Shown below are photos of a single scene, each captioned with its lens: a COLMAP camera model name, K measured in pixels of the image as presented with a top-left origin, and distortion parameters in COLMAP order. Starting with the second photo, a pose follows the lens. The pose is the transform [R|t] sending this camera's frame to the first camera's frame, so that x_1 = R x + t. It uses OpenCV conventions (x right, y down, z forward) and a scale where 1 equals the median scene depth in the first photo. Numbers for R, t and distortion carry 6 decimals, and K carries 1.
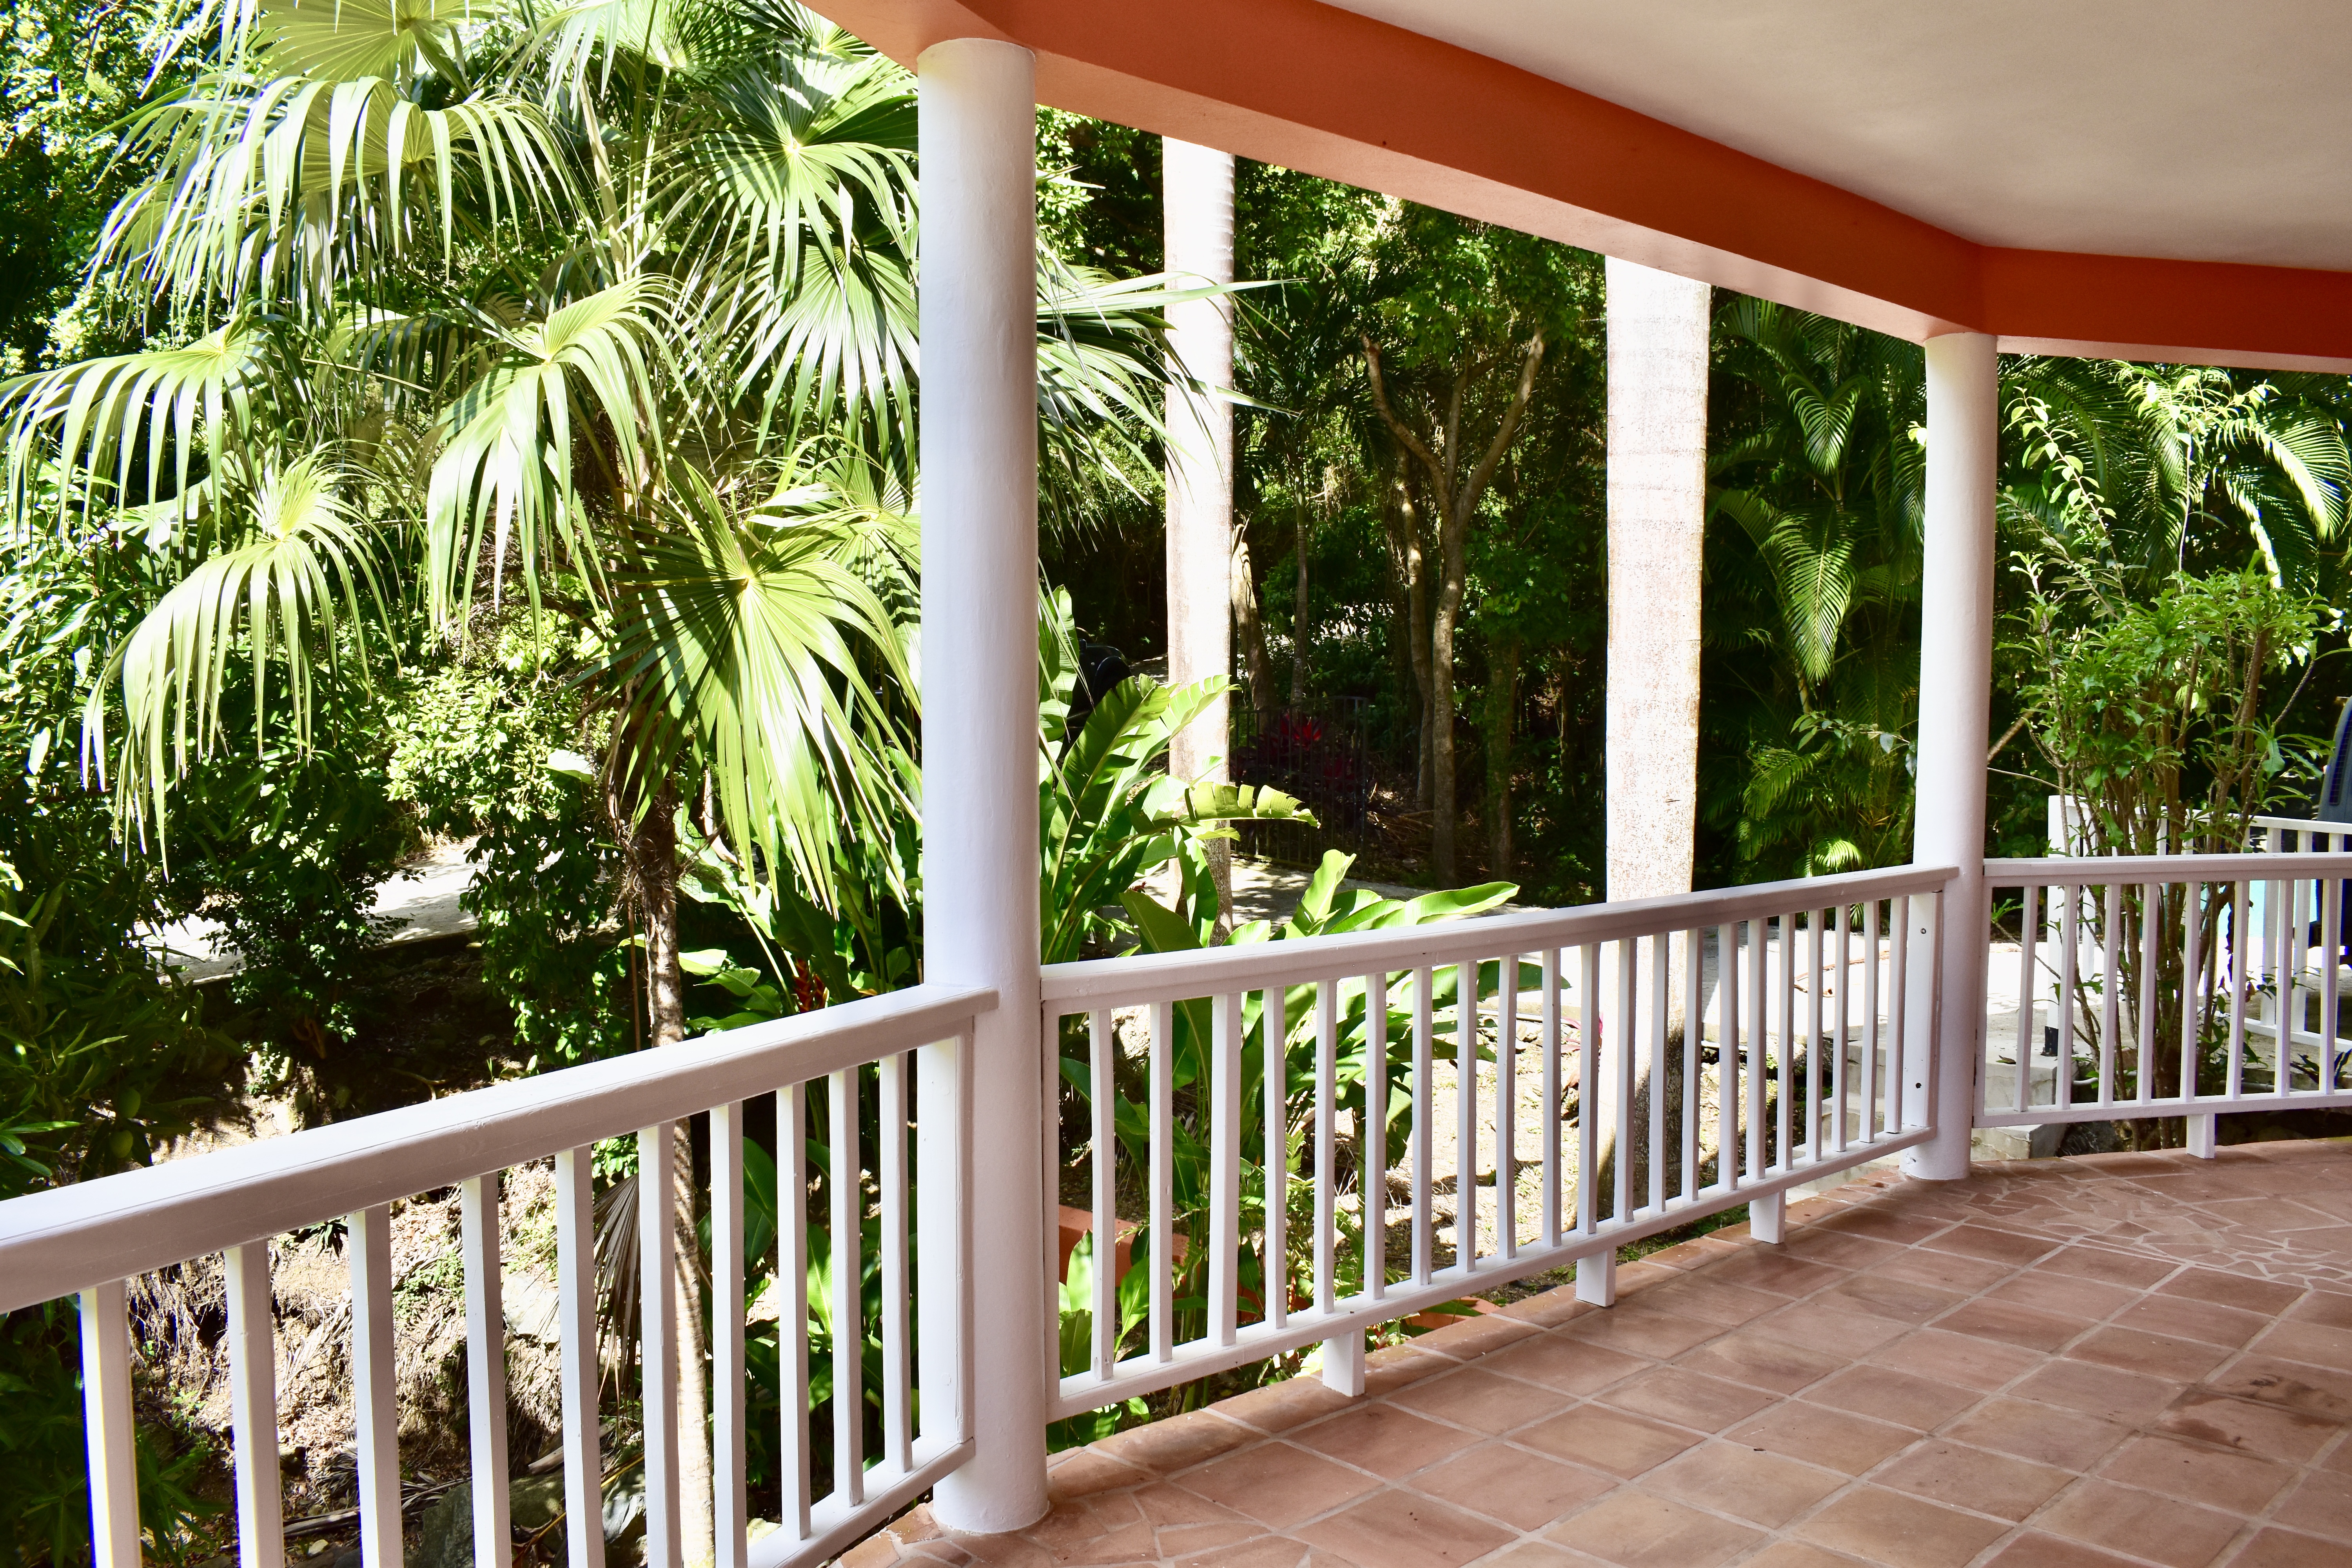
lens RADIAL K [[1834.2, 0, 1179.6], [0, 1834.2, 792.3], [0, 0, 1]] dist [-0.096746, 0.016184]
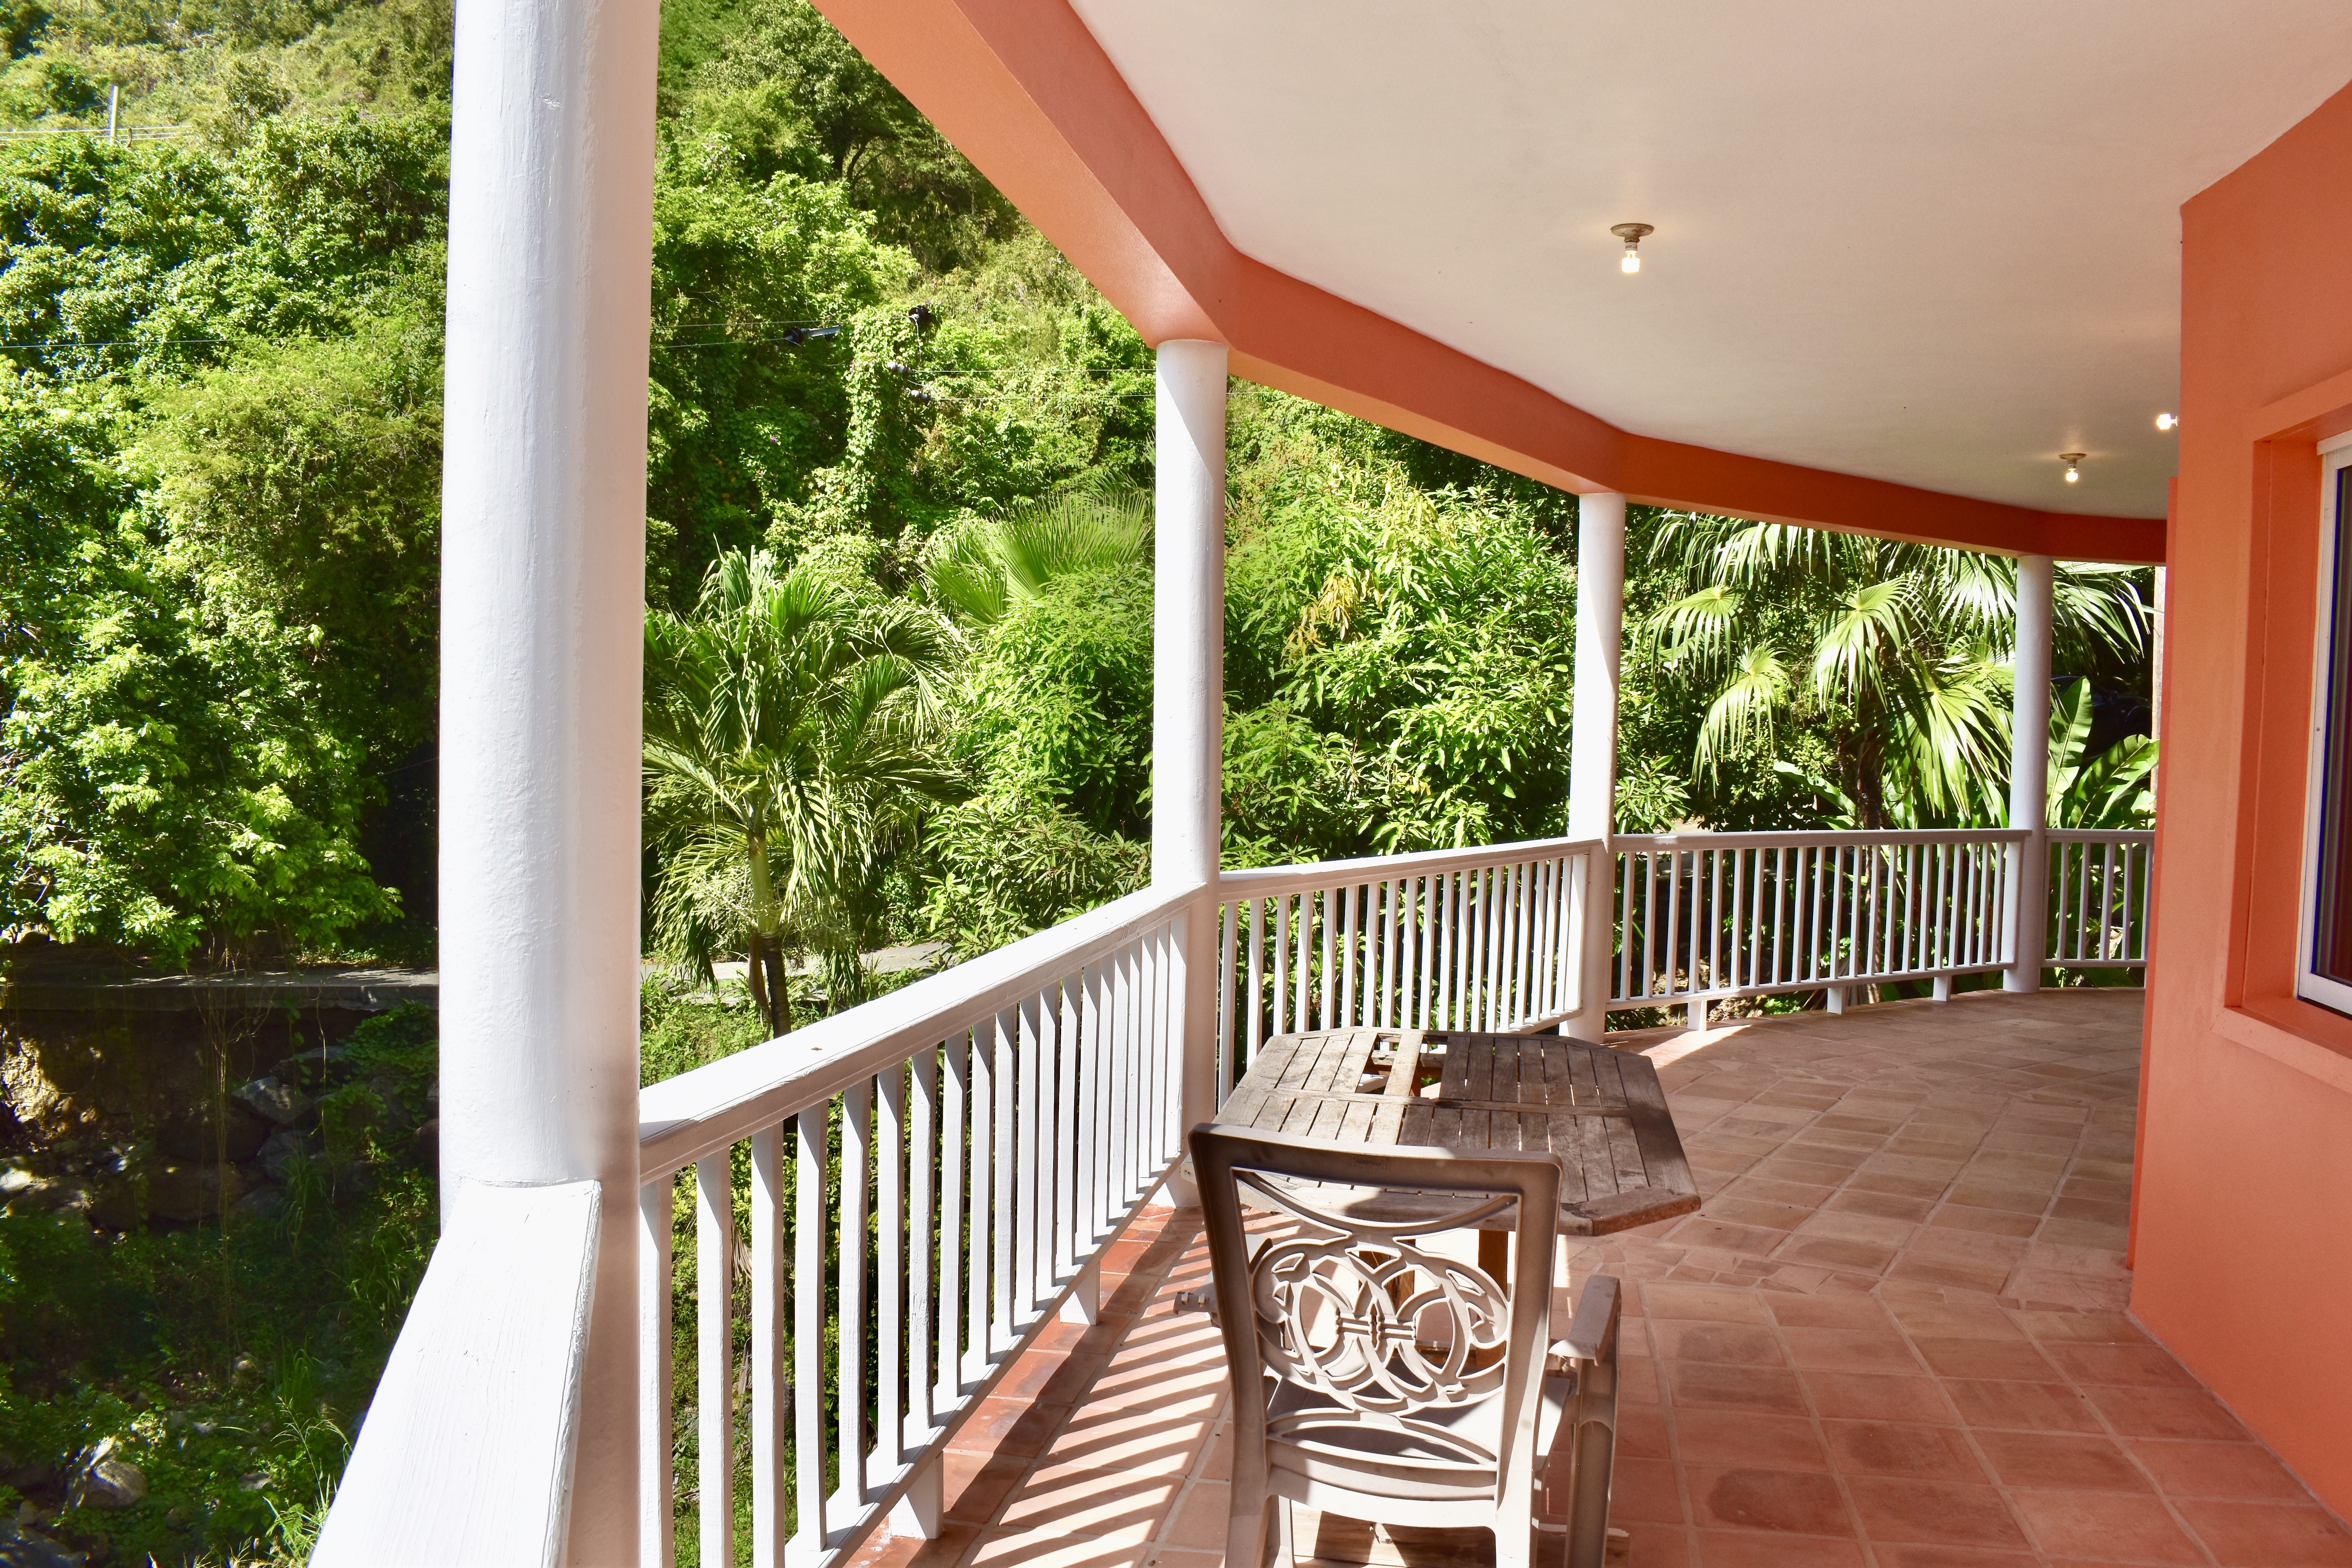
lens RADIAL K [[1834.2, 0, 1179.6], [0, 1834.2, 792.3], [0, 0, 1]] dist [-0.096746, 0.016184]
pose [[0.852244, 0.036641, -0.521859, 0.182634], [-0.043551, 0.999051, -0.000977, 0.069824], [0.521328, 0.023560, 0.853031, -1.680709]]
